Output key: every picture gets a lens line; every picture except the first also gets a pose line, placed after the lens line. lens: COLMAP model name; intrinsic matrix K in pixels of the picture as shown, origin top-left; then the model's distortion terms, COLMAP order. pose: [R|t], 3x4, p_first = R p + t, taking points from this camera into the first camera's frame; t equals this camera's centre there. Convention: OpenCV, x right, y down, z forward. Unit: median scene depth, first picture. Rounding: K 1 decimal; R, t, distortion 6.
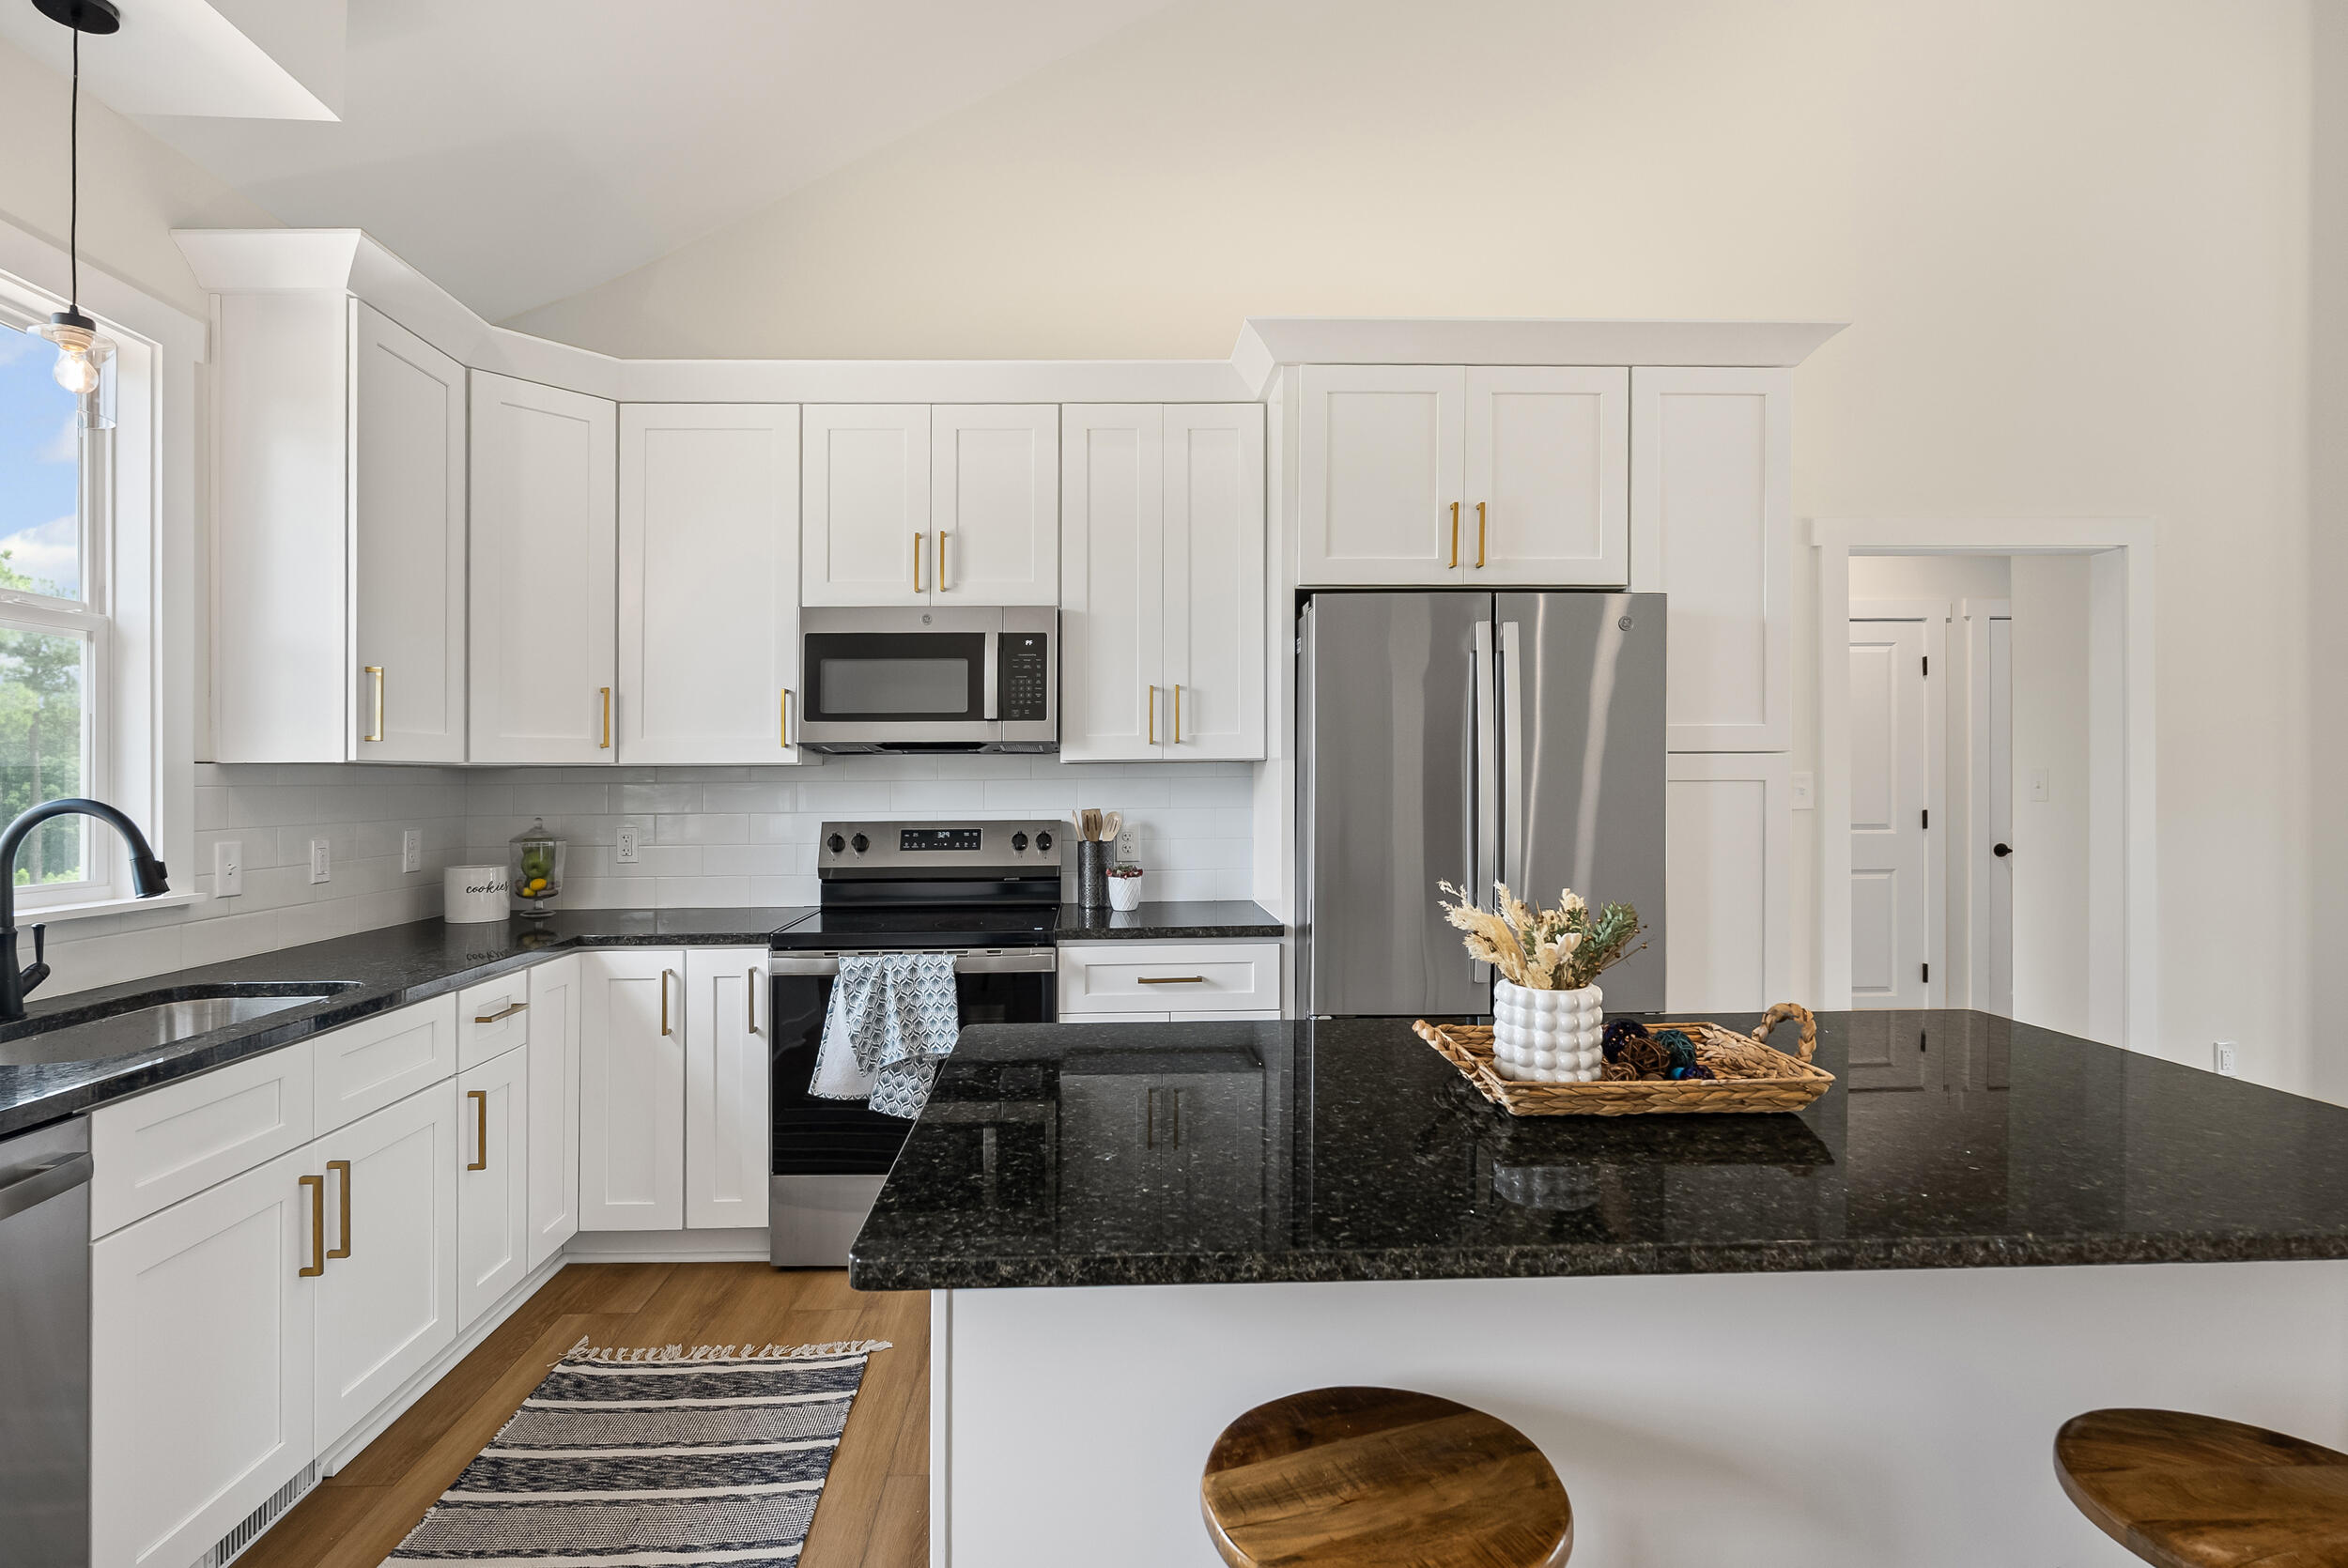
lens RADIAL K [[1176.7, 0, 1123.7], [0, 1176.7, 777.8], [0, 0, 1]] dist [-0.005497, -0.001668]
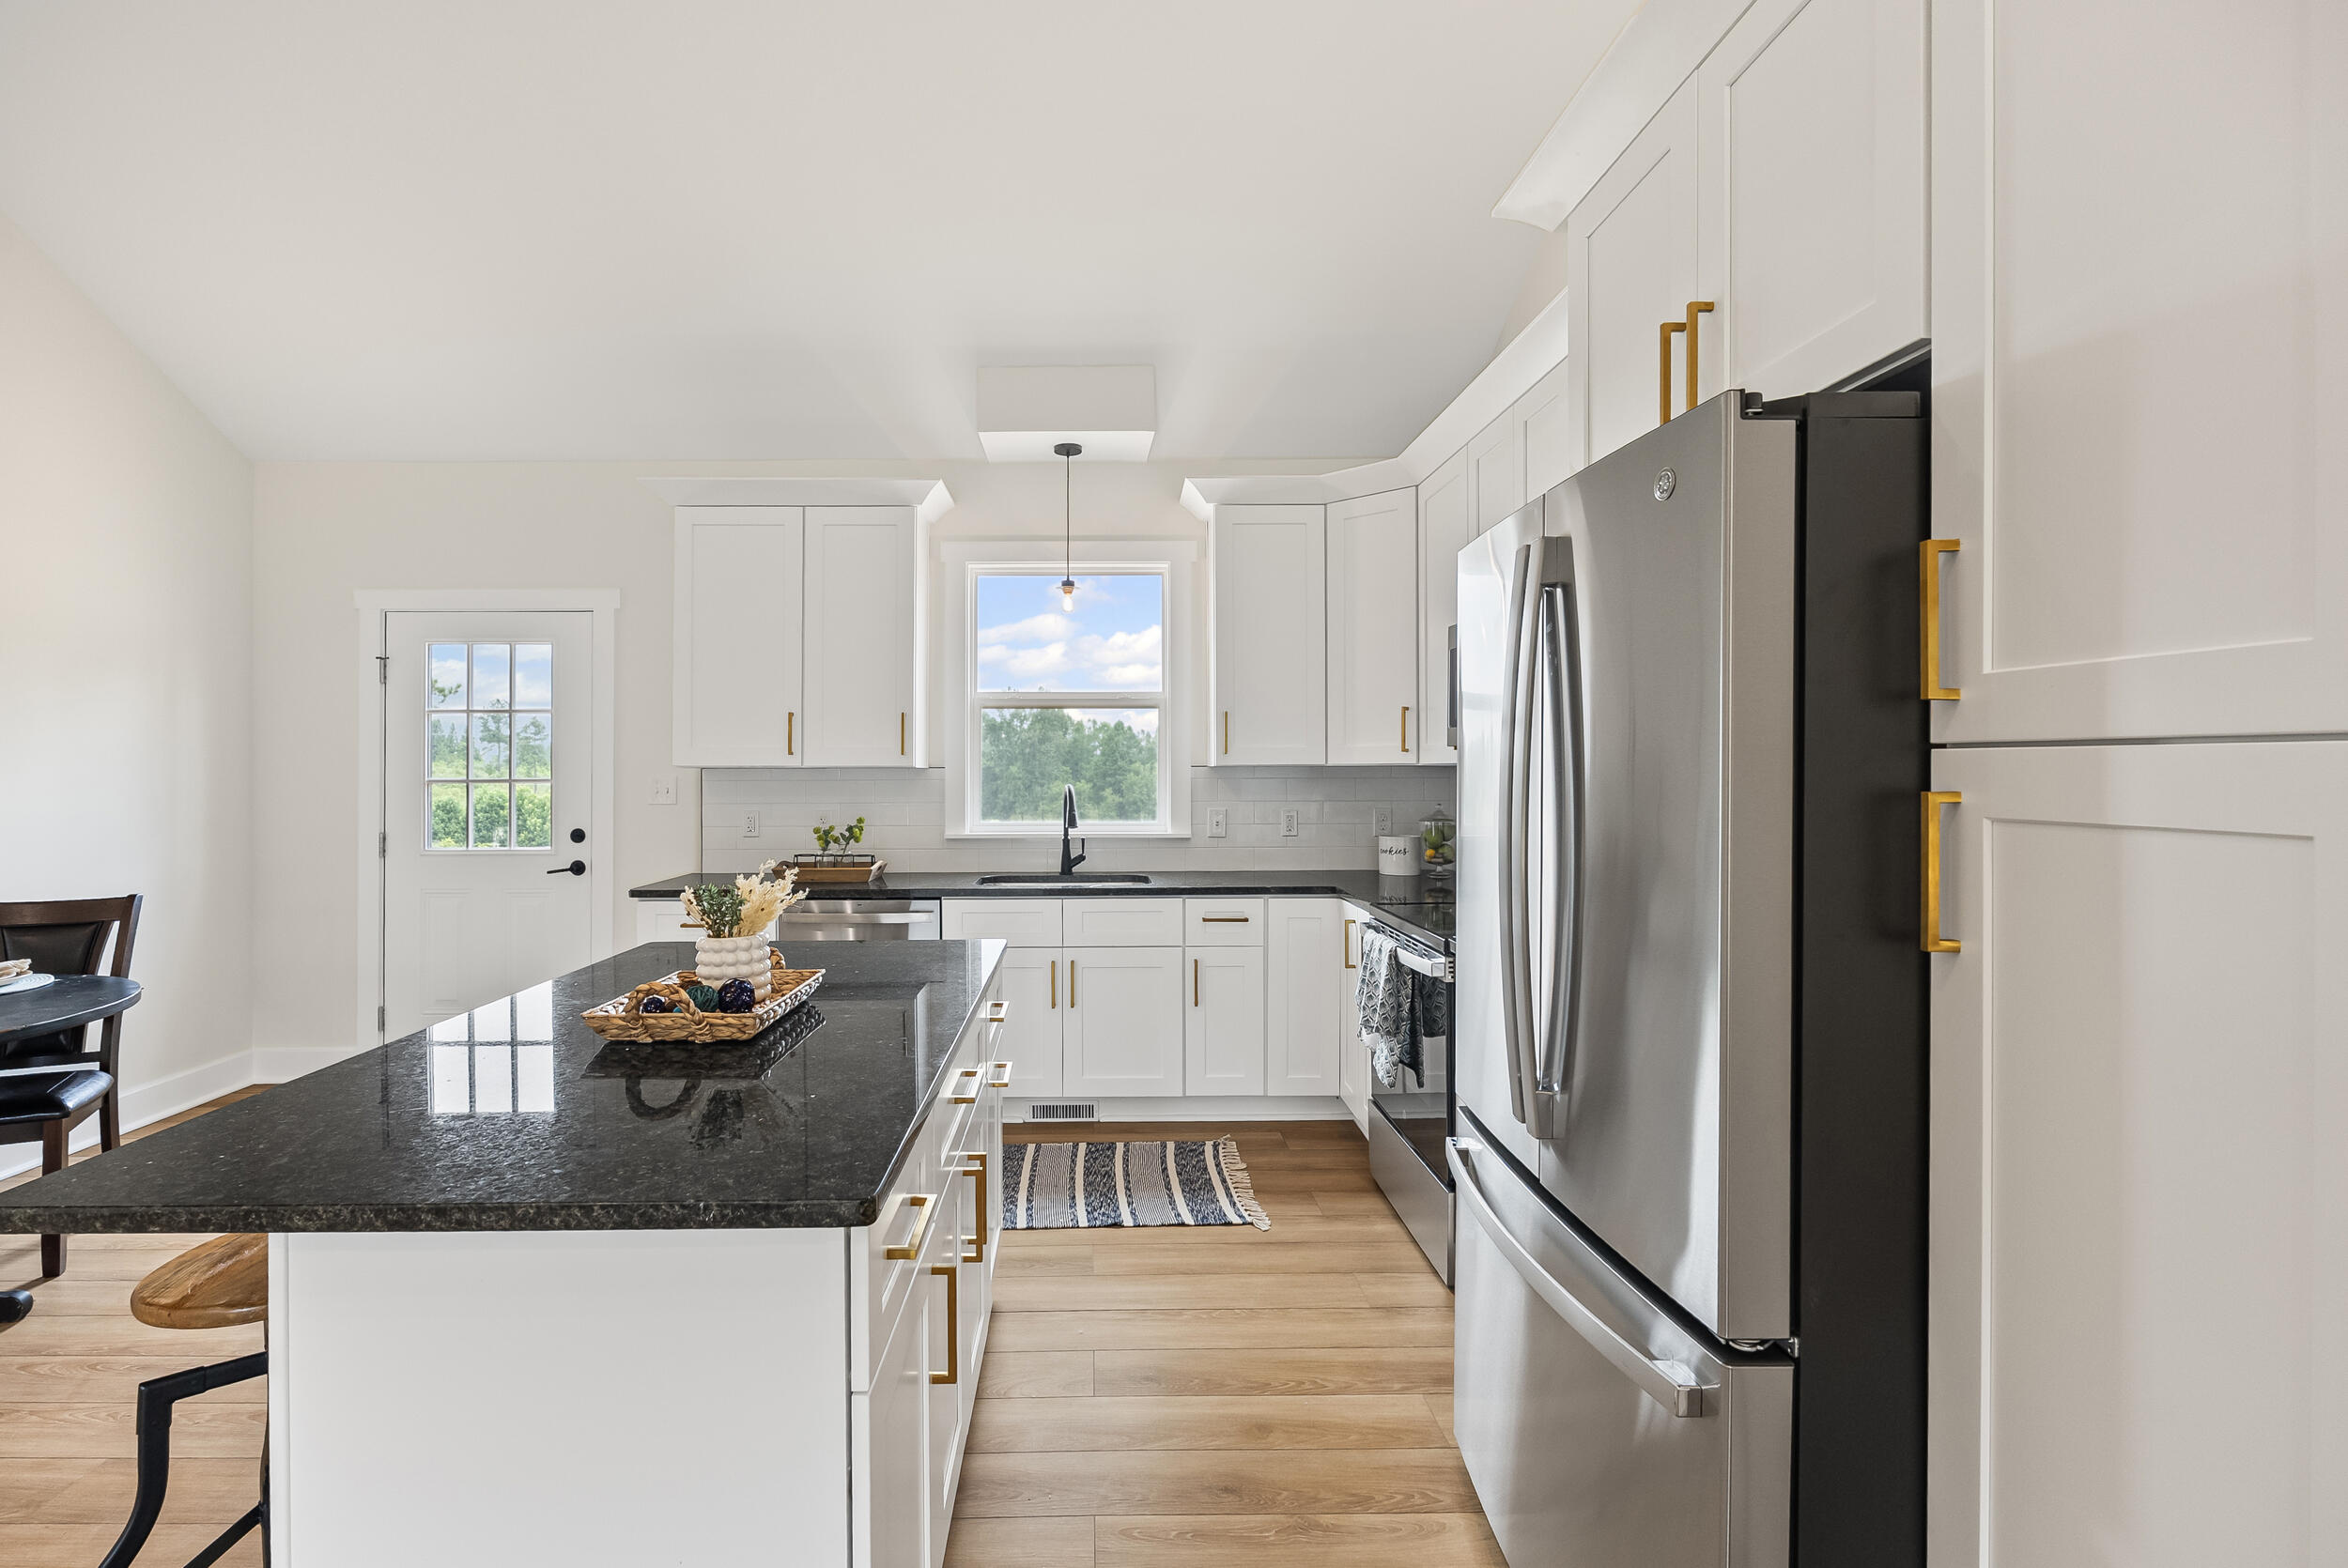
lens RADIAL K [[1038.7, 0, 1111.0], [0, 1038.7, 761.1], [0, 0, 1]] dist [-0.000197, -0.000232]
pose [[-0.034442, -0.001941, -0.999405, 0.790413], [0.006648, 0.999976, -0.002172, -0.016358], [0.999385, -0.006719, -0.034428, 0.756502]]
